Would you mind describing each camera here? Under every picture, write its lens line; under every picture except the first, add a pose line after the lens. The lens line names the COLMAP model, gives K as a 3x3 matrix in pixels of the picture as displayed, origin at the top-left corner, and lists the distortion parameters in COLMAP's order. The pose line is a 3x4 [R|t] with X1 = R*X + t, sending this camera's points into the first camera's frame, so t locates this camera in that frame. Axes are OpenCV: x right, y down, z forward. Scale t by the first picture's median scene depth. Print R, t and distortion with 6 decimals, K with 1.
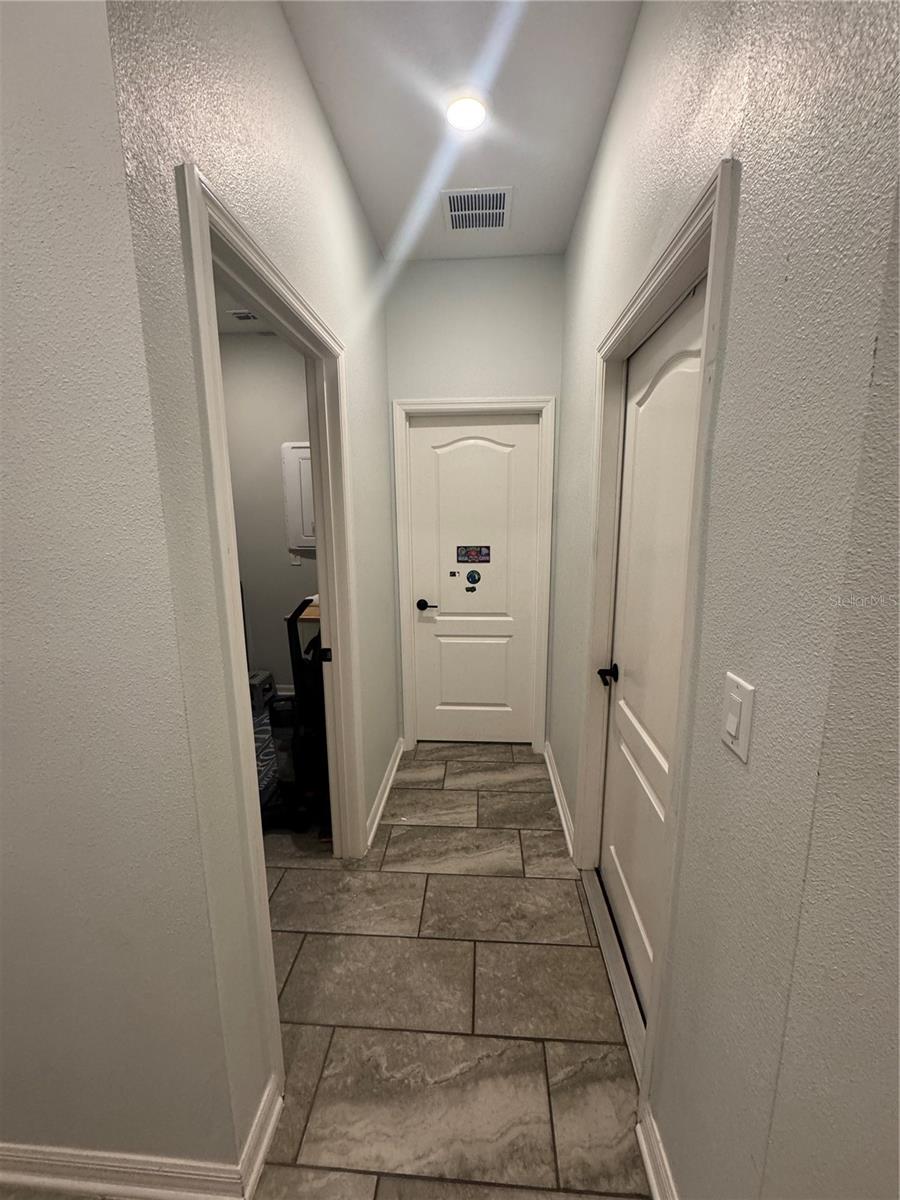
lens RADIAL K [[480.2, 0, 450.0], [0, 480.2, 599.5], [0, 0, 1]] dist [-0.002237, -0.000087]
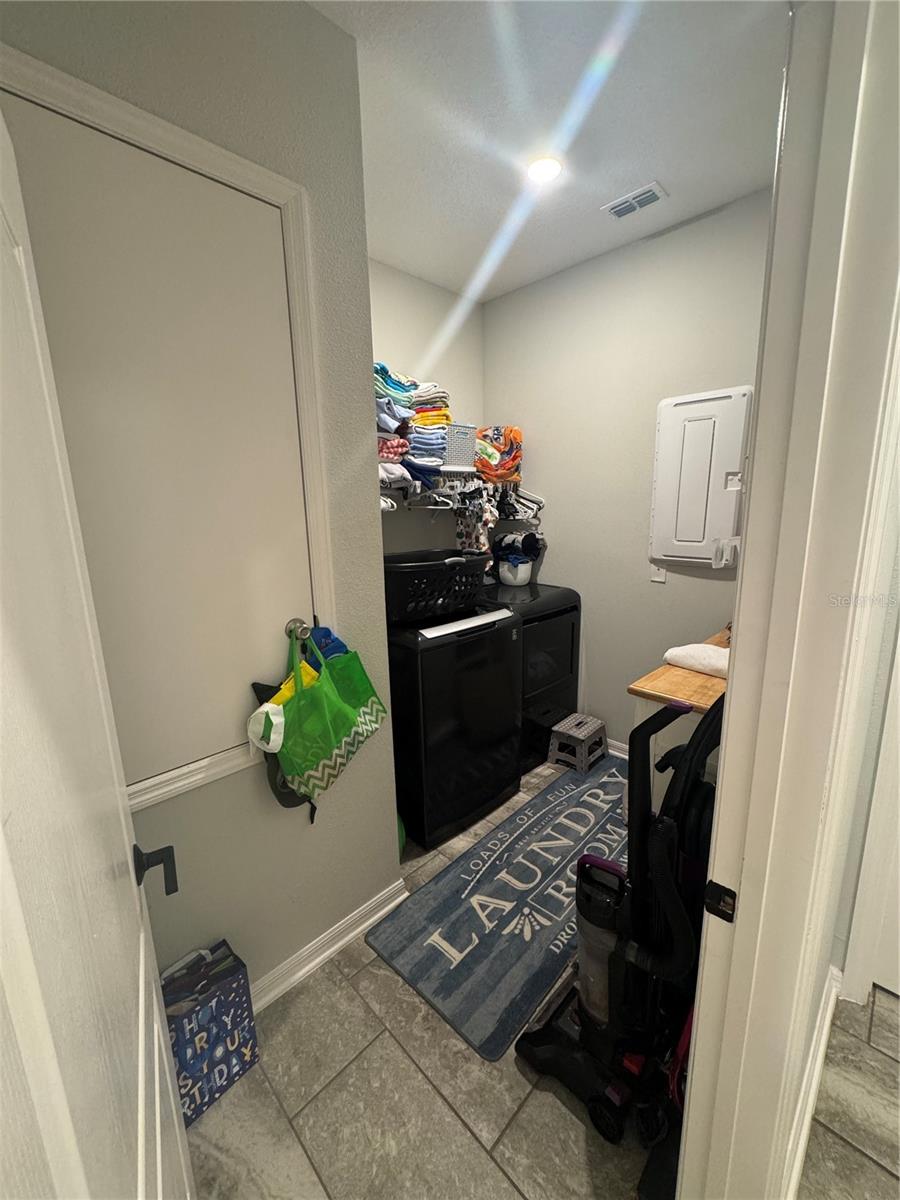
lens RADIAL K [[480.2, 0, 450.2], [0, 480.2, 597.2], [0, 0, 1]] dist [-0.002237, -0.000087]
pose [[0.756914, 0.118578, -0.642667, -0.169609], [-0.101216, 0.992806, 0.063972, -0.102097], [0.645629, 0.016627, 0.763470, 0.476868]]
